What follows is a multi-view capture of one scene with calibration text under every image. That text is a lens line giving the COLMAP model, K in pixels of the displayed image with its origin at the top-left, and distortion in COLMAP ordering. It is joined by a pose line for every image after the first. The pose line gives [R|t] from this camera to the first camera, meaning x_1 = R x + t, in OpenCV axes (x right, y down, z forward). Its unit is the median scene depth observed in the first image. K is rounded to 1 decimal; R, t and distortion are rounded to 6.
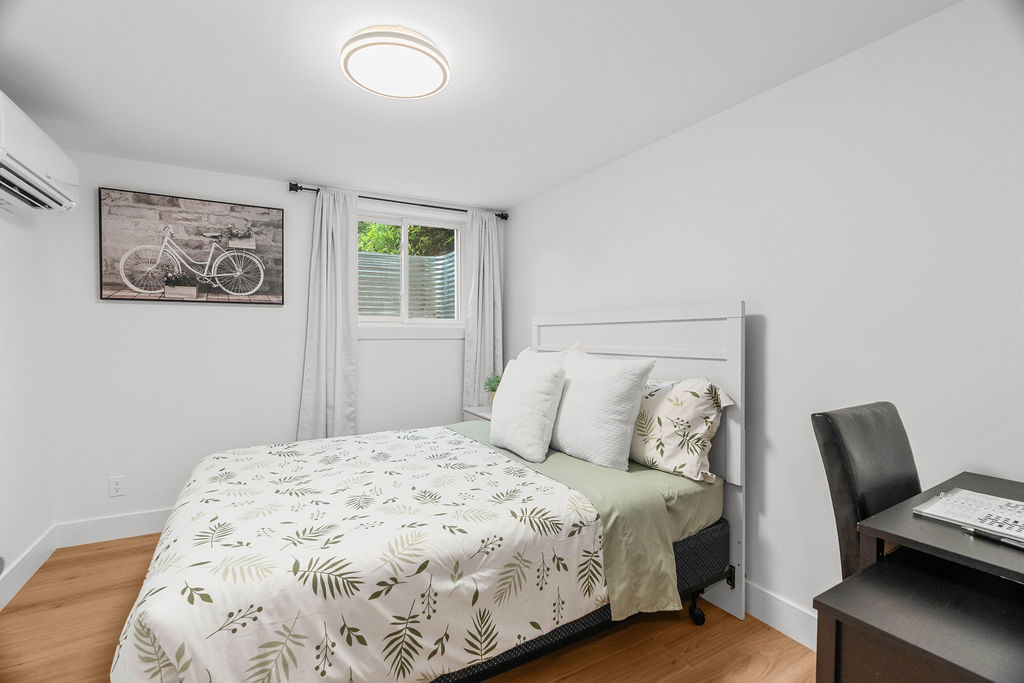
lens RADIAL K [[459.9, 0, 512.0], [0, 459.9, 341.5], [0, 0, 1]] dist [-0.005791, 0.000319]
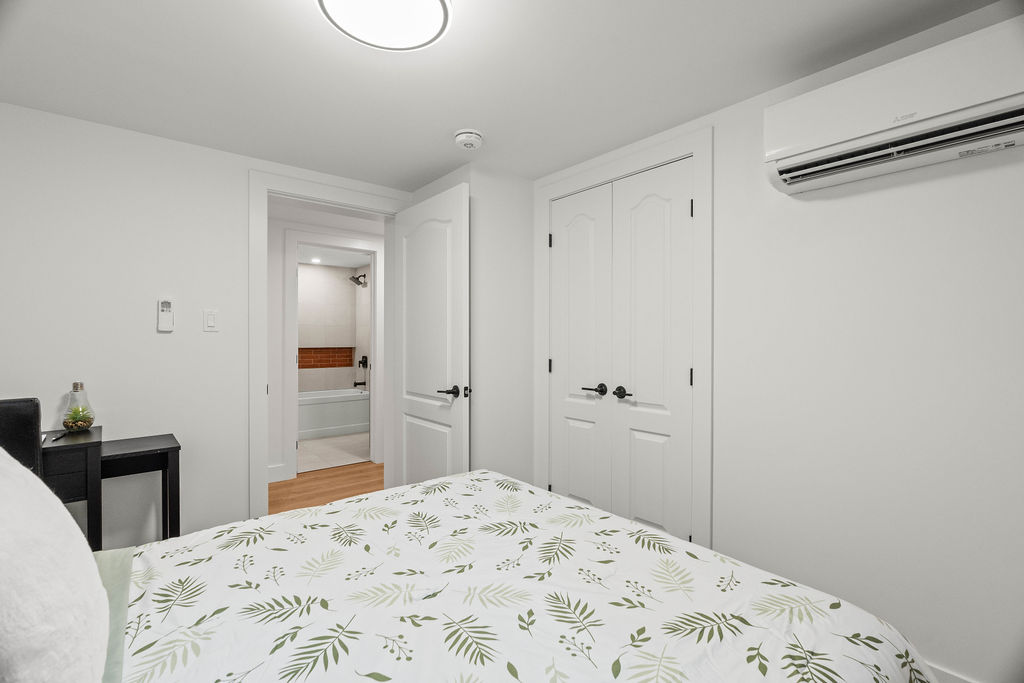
lens RADIAL K [[459.9, 0, 512.0], [0, 459.9, 341.5], [0, 0, 1]] dist [-0.005791, 0.000319]
pose [[-0.982633, 0.000924, -0.185558, -0.299792], [-0.004231, 0.999616, 0.027380, -0.032873], [0.185512, 0.027690, -0.982252, 1.723063]]
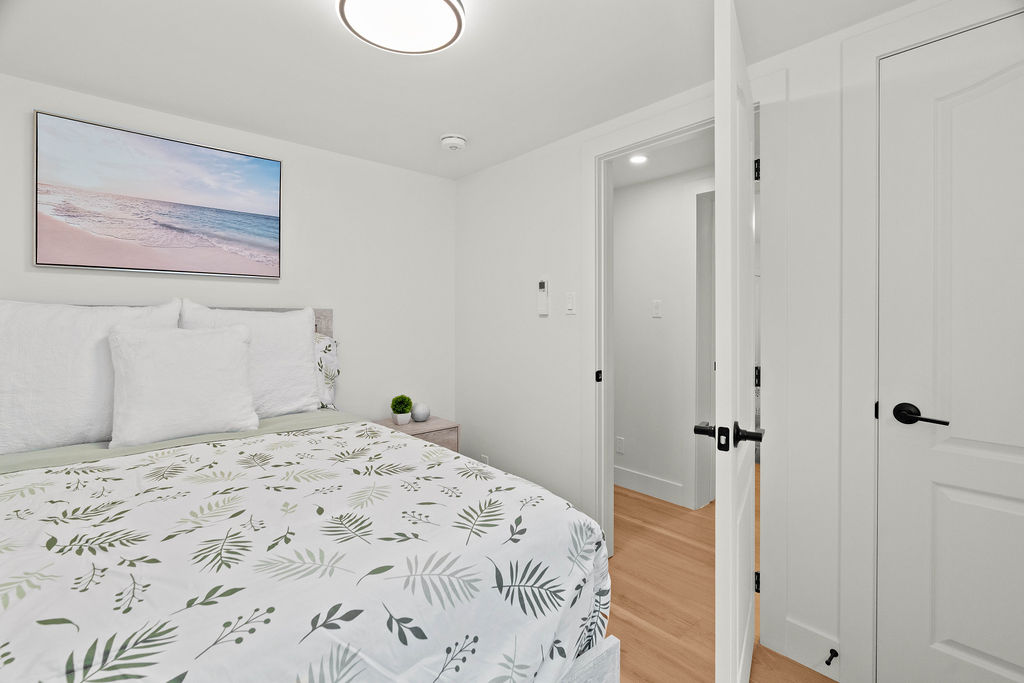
lens RADIAL K [[459.9, 0, 512.0], [0, 459.9, 341.5], [0, 0, 1]] dist [-0.005791, 0.000319]
pose [[0.967743, -0.000517, 0.251937, -0.118742], [-0.007785, 0.999459, 0.031955, 0.068101], [-0.251817, -0.032886, 0.967216, 0.342251]]
